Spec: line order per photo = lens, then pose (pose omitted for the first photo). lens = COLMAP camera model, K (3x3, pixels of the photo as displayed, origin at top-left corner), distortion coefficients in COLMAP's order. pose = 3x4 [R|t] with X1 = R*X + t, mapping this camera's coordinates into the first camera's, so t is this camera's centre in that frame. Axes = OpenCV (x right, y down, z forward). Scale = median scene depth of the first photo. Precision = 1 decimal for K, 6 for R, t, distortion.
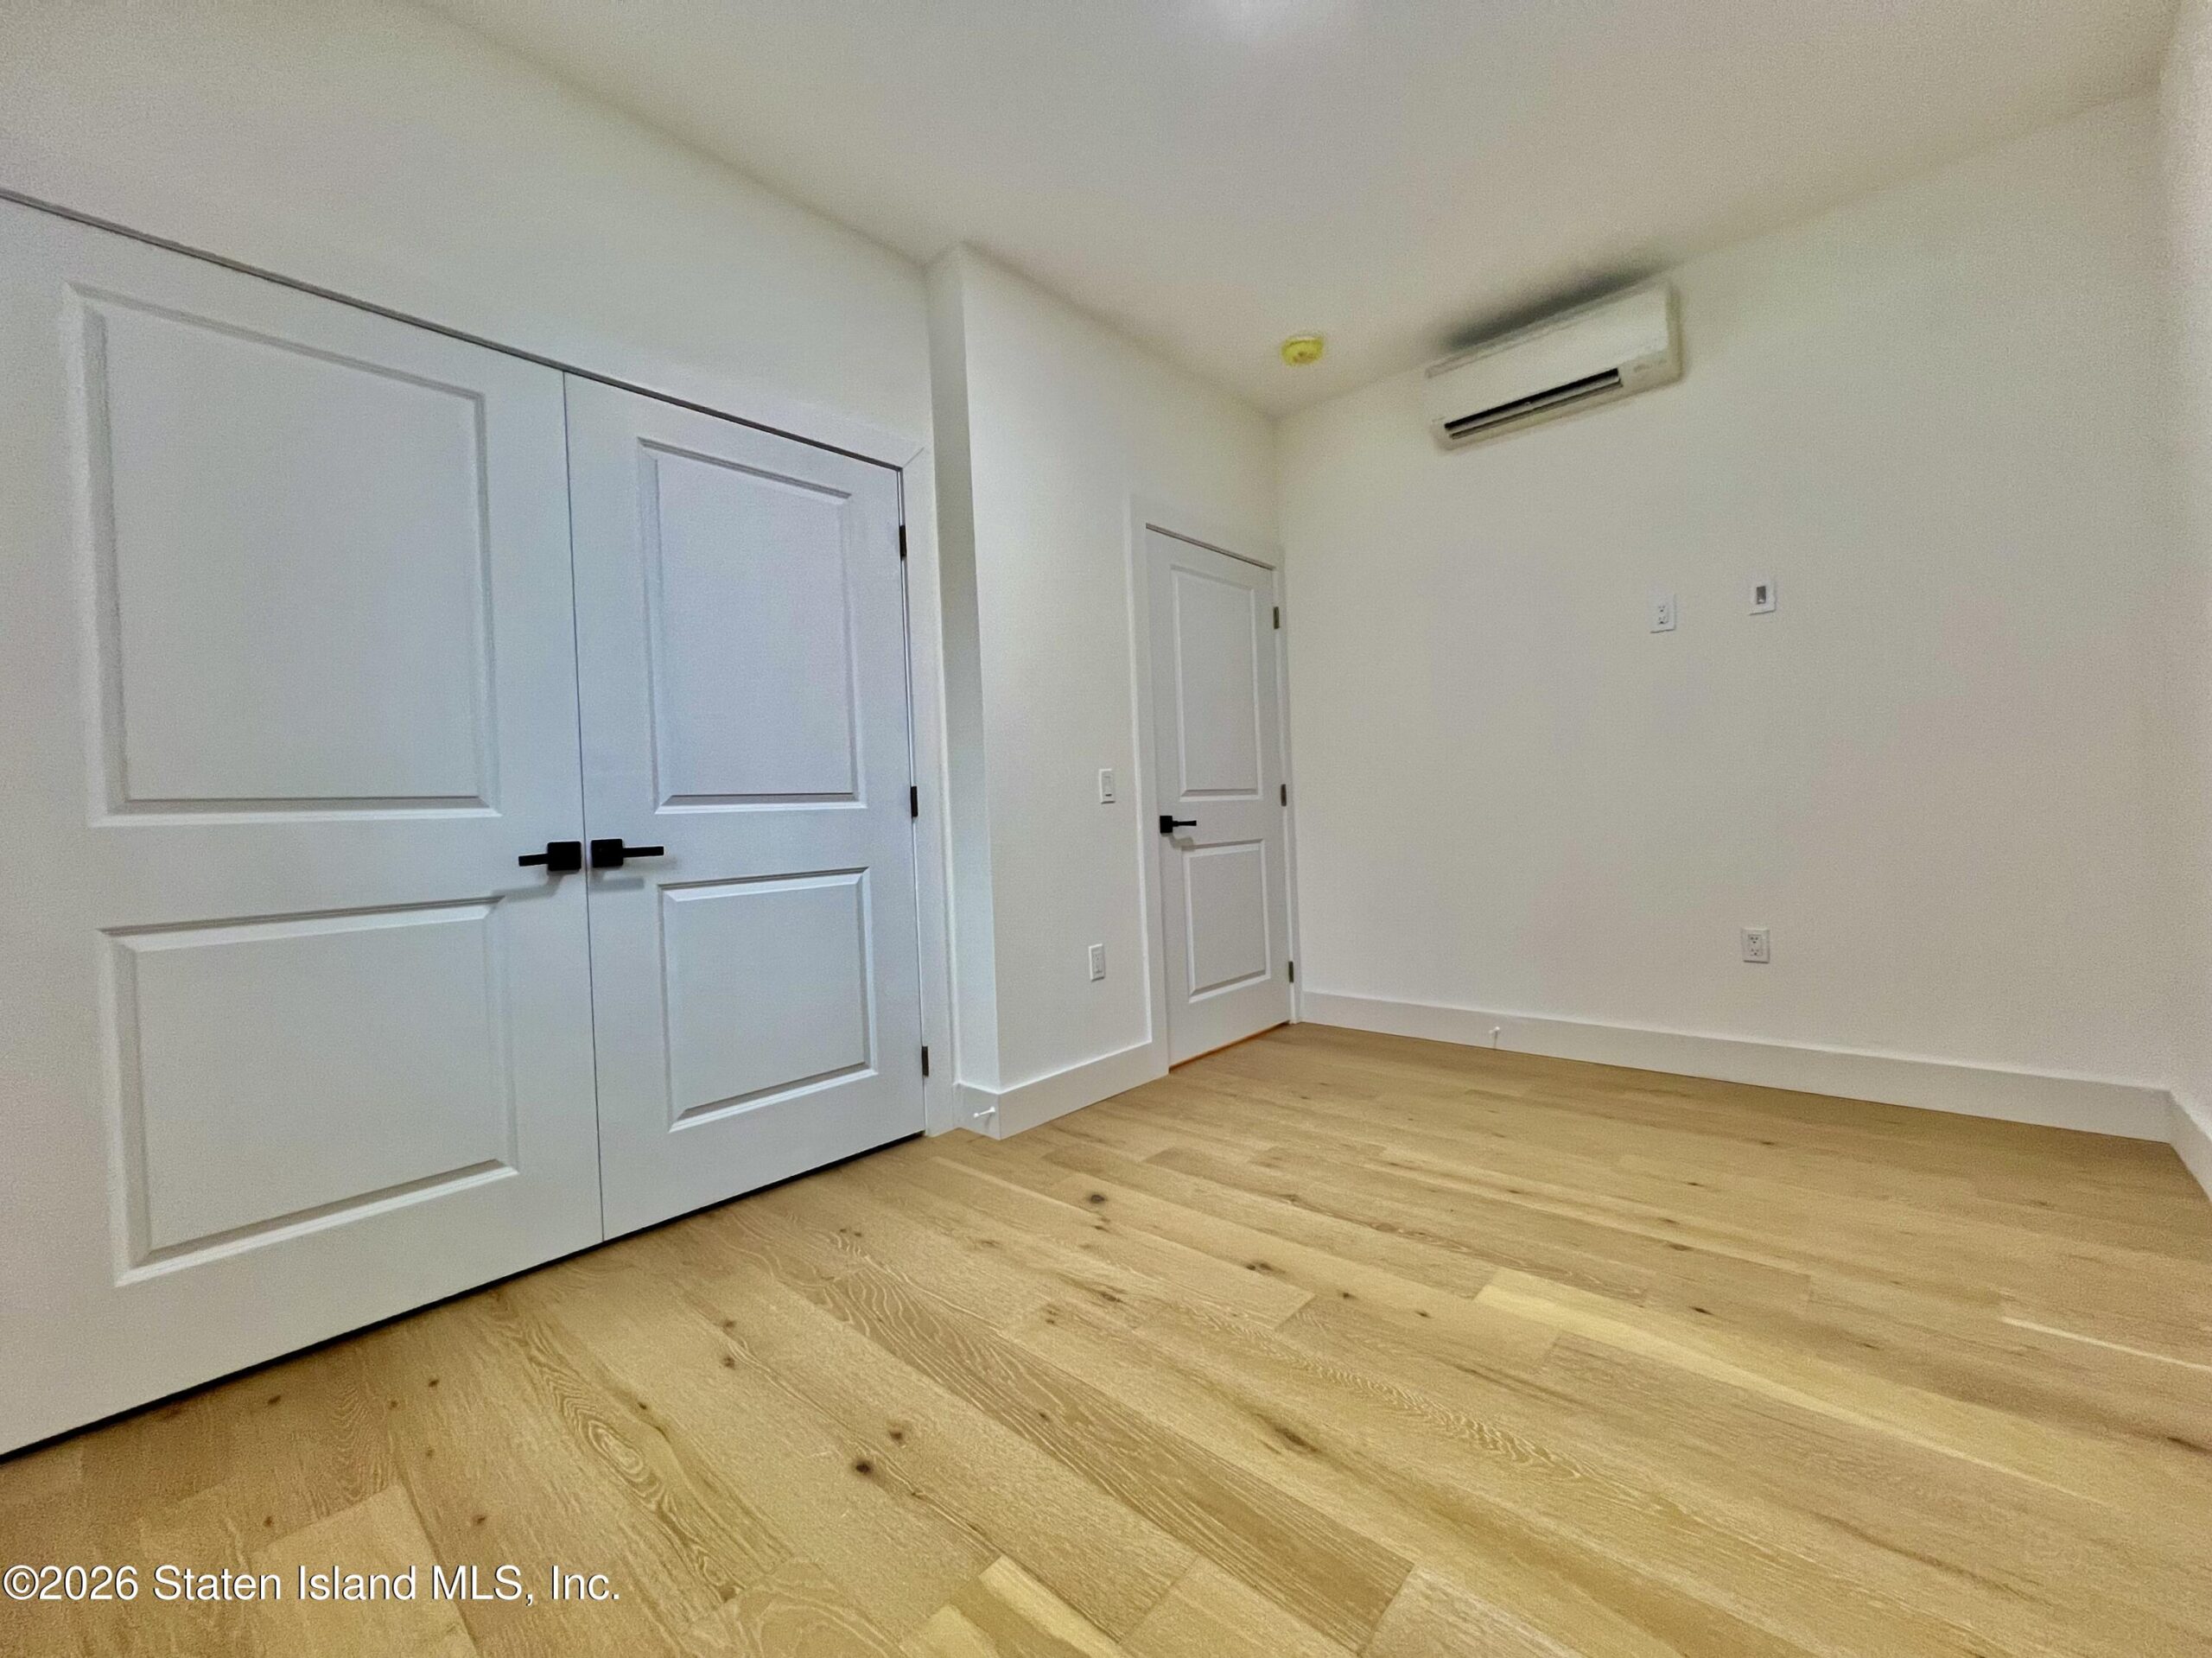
lens RADIAL K [[887.9, 0, 1100.7], [0, 887.9, 816.0], [0, 0, 1]] dist [-0.002796, -0.000069]
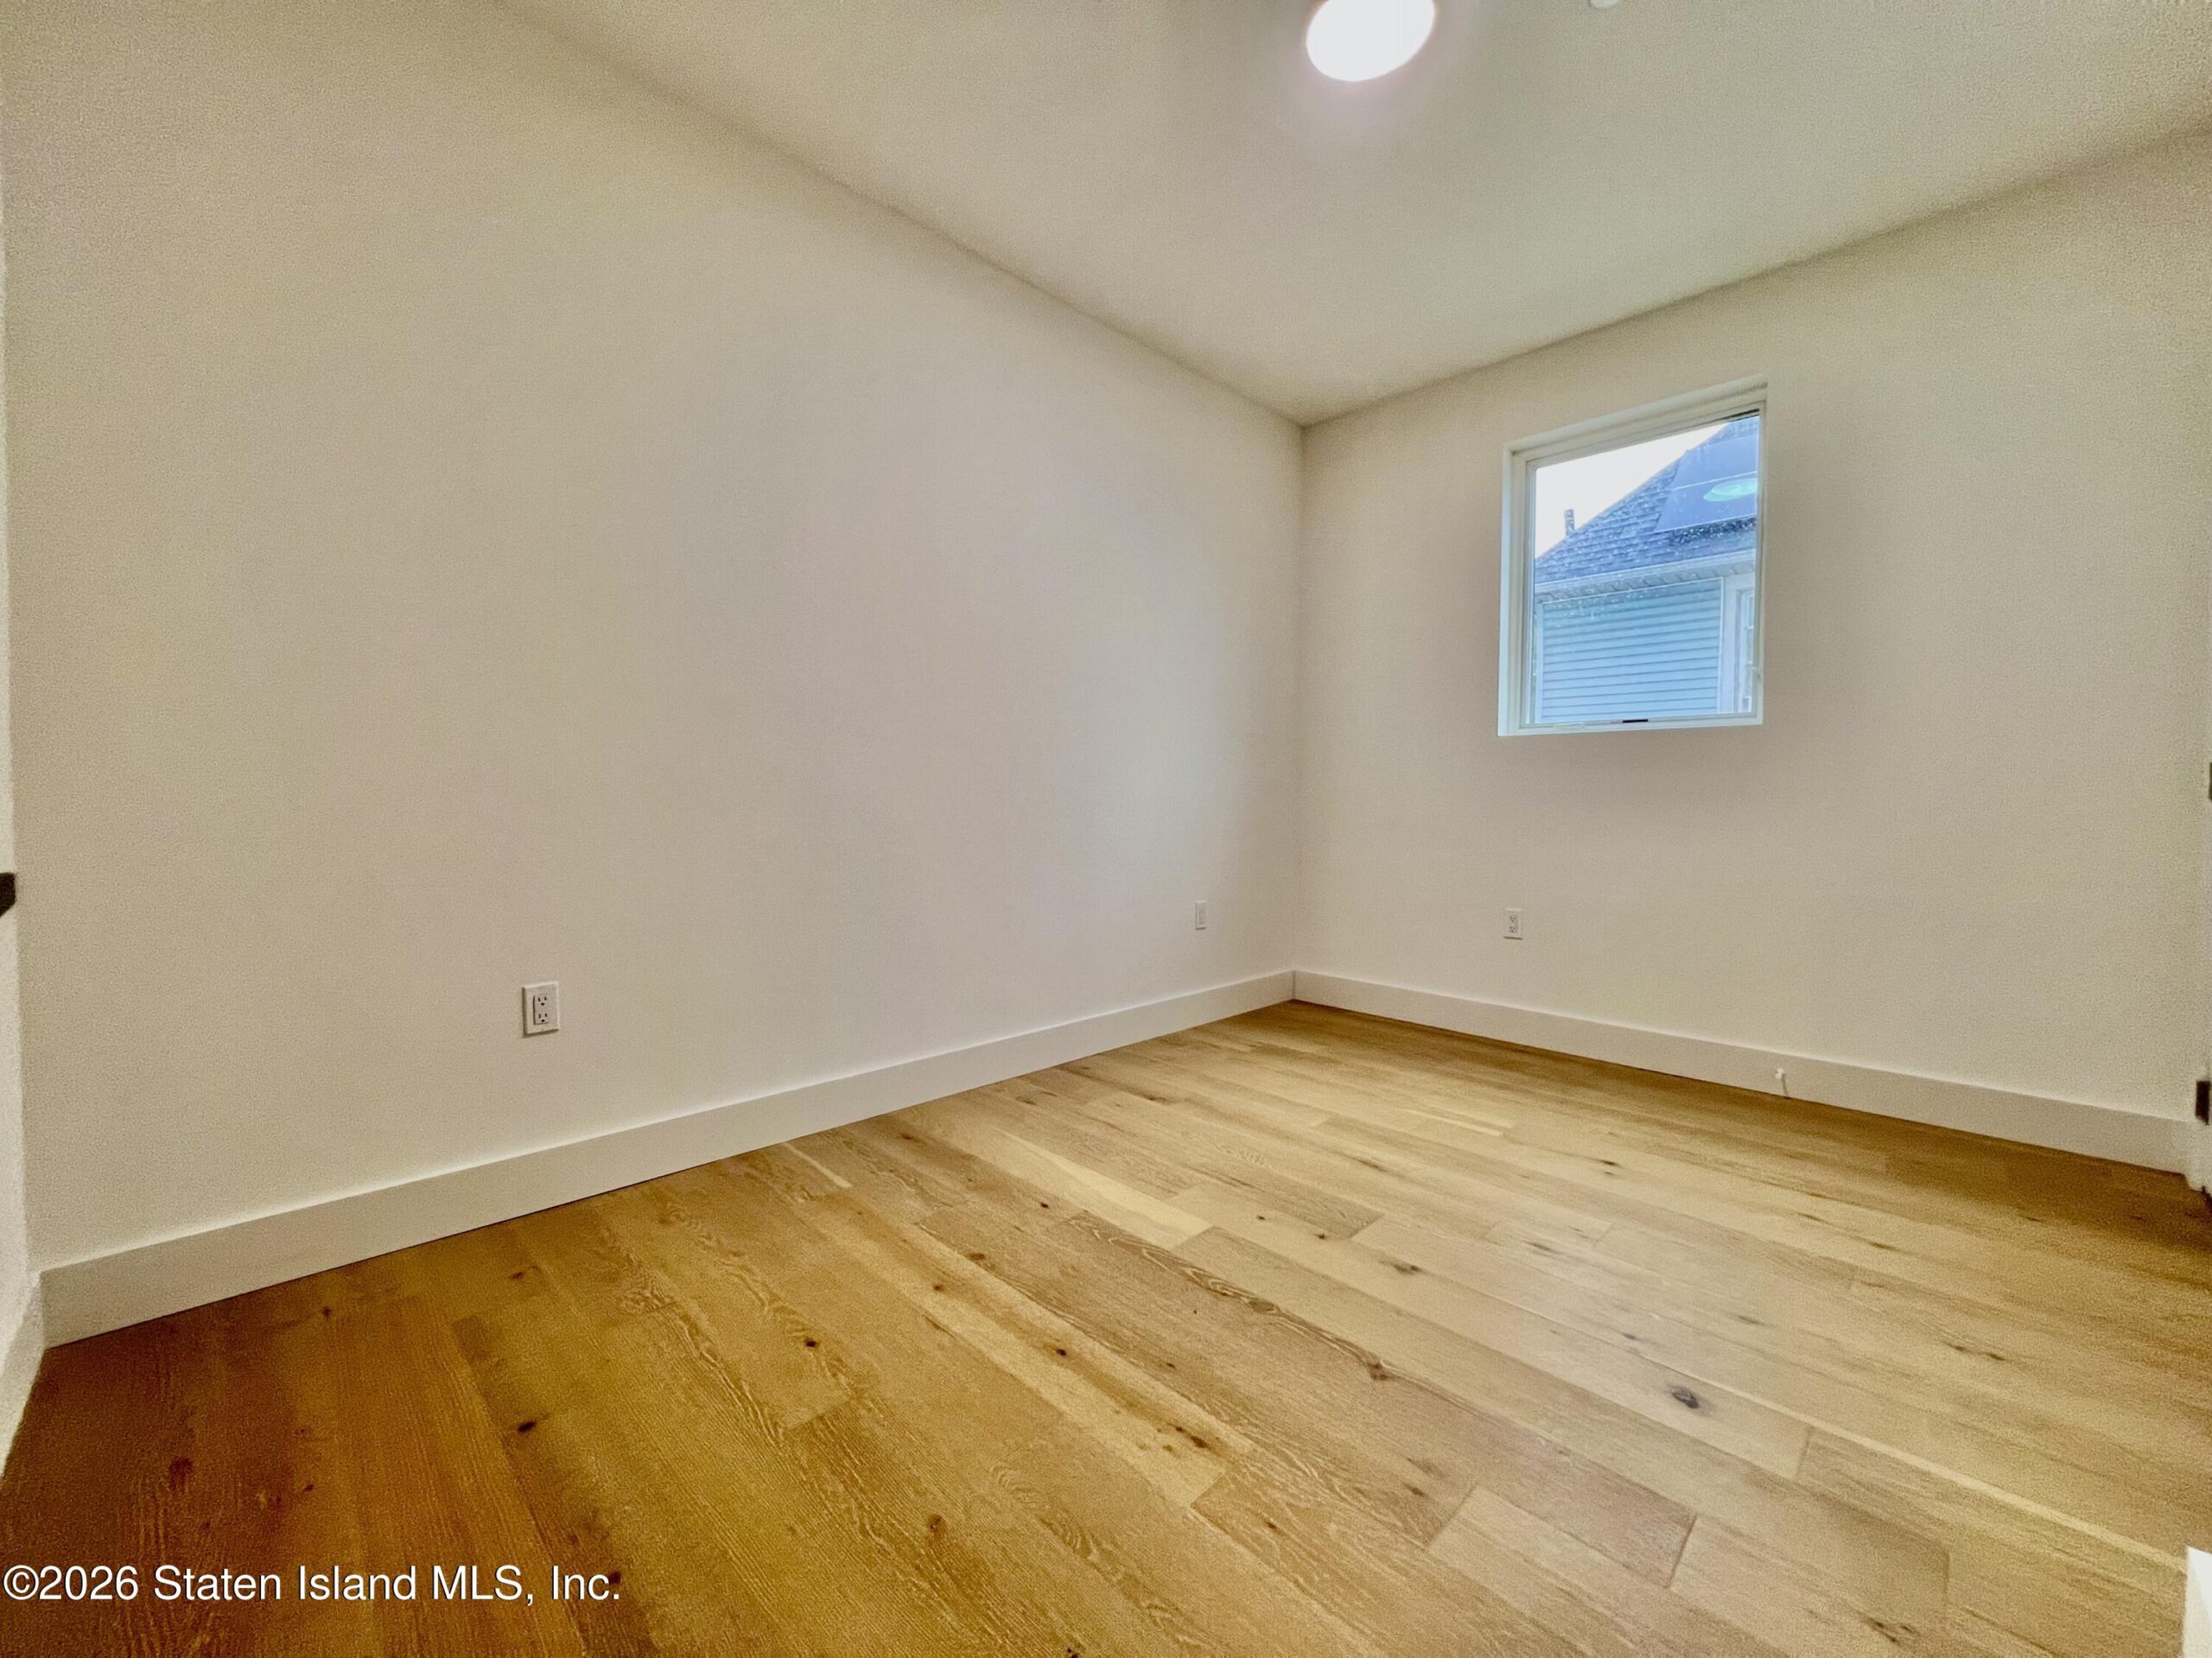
lens RADIAL K [[890.8, 0, 1106.0], [0, 890.8, 829.0], [0, 0, 1]] dist [0.002263, 0.000263]
pose [[-0.998312, 0.031218, 0.048968, 0.394009], [0.033063, 0.998756, 0.037322, -0.021642], [-0.047742, 0.038878, -0.998103, 1.745742]]
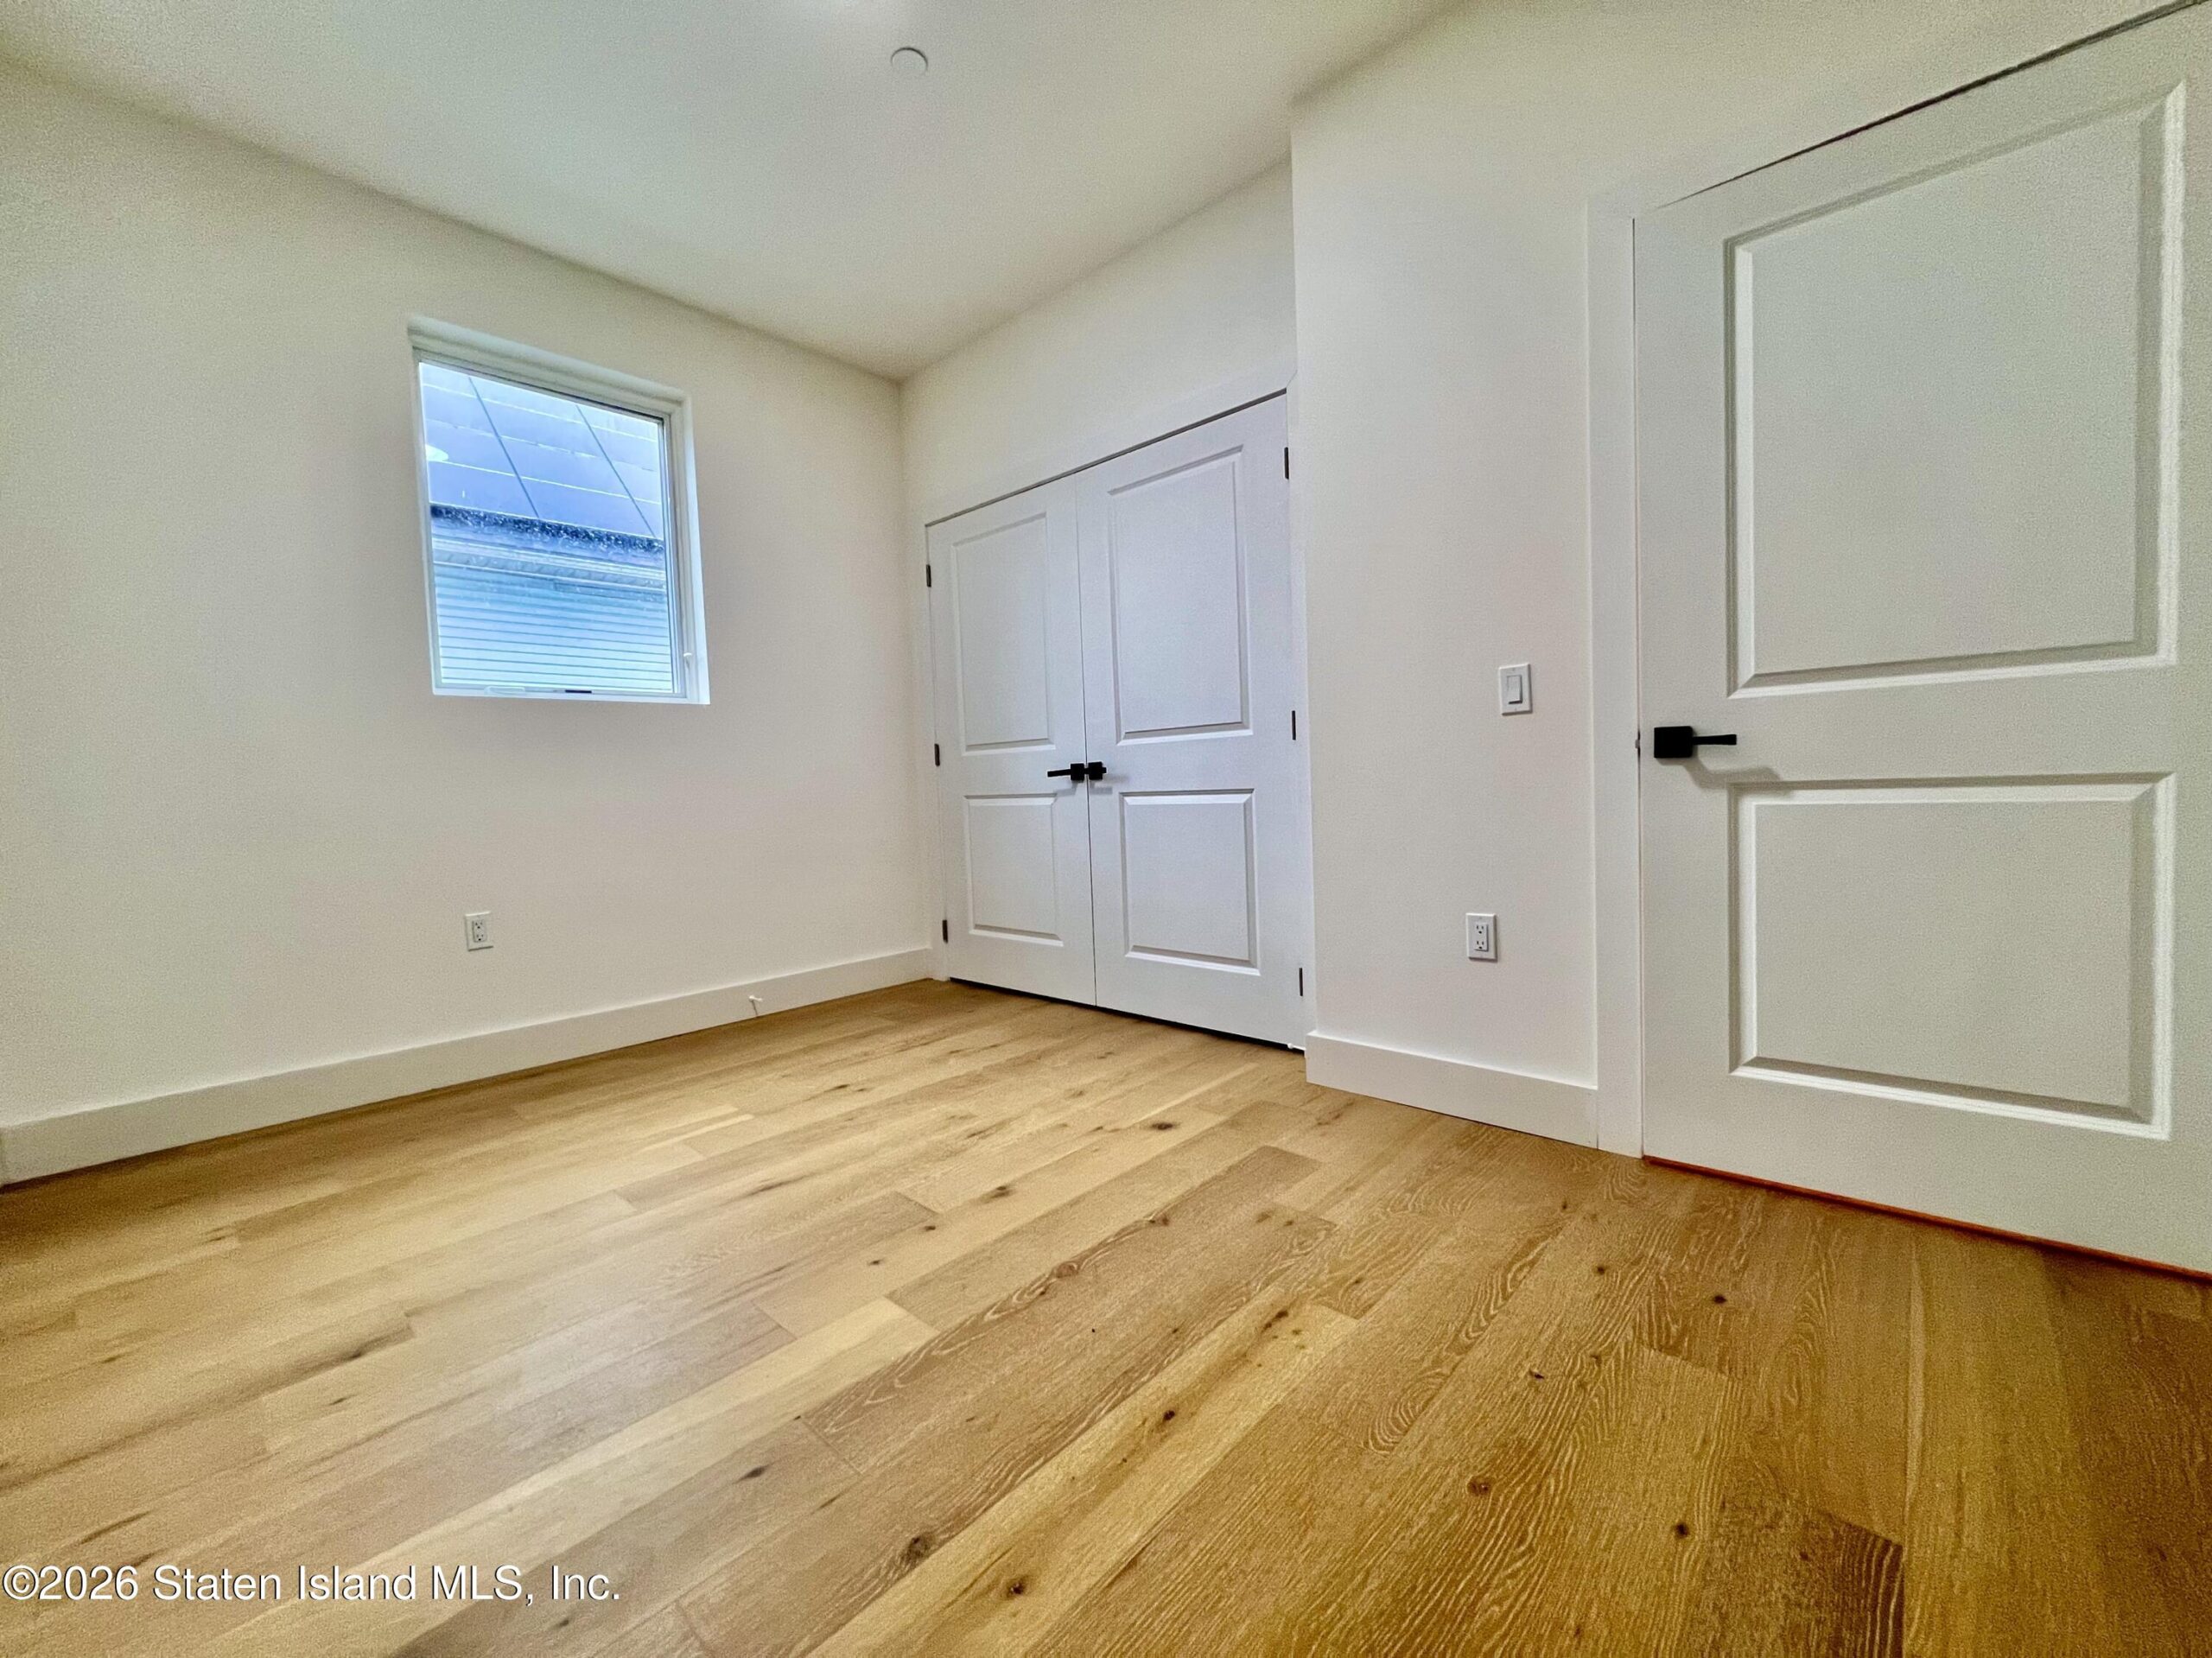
lens RADIAL K [[887.1, 0, 1098.0], [0, 887.1, 818.5], [0, 0, 1]] dist [0.001786, 0.000346]
pose [[-0.007220, 0.080348, -0.996741, 1.027061], [0.033406, 0.996230, 0.080065, 0.000030], [0.999416, -0.032719, -0.009877, 1.001288]]
